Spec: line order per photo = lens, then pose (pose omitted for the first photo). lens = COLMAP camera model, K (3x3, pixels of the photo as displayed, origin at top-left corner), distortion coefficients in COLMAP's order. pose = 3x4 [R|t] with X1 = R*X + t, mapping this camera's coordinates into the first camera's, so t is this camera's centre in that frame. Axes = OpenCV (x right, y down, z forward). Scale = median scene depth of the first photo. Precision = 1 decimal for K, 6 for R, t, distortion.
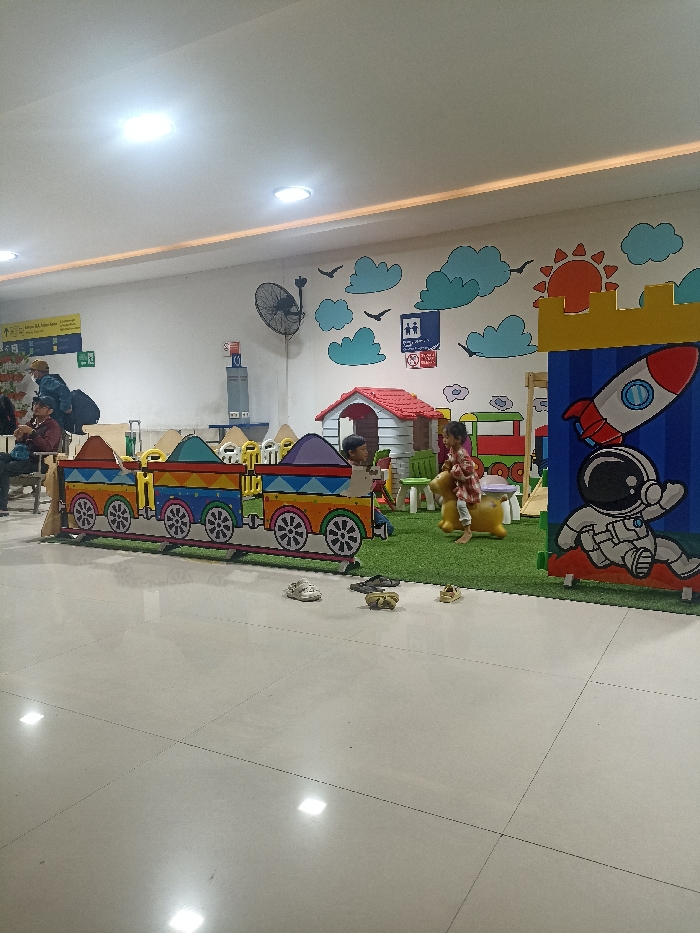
lens RADIAL K [[676.4, 0, 347.7], [0, 676.4, 467.8], [0, 0, 1]] dist [0.059895, -0.051669]
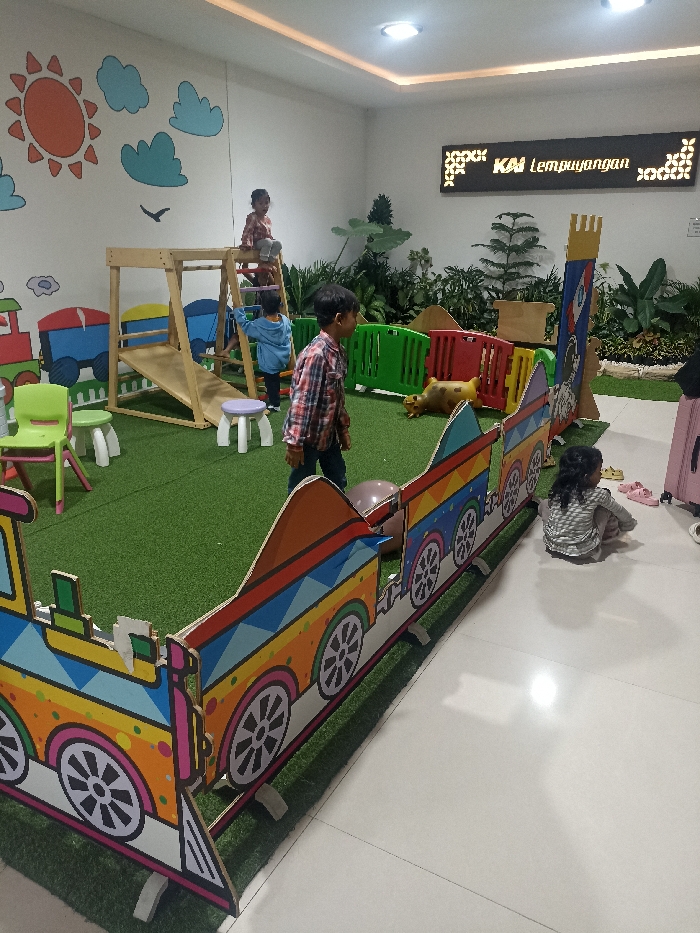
lens RADIAL K [[676.4, 0, 348.9], [0, 676.4, 469.0], [0, 0, 1]] dist [0.059895, -0.051669]
pose [[-0.020370, -0.302925, 0.952797, -0.635209], [0.069503, 0.950260, 0.303604, -0.142820], [-0.997374, 0.072406, 0.001698, 0.924459]]
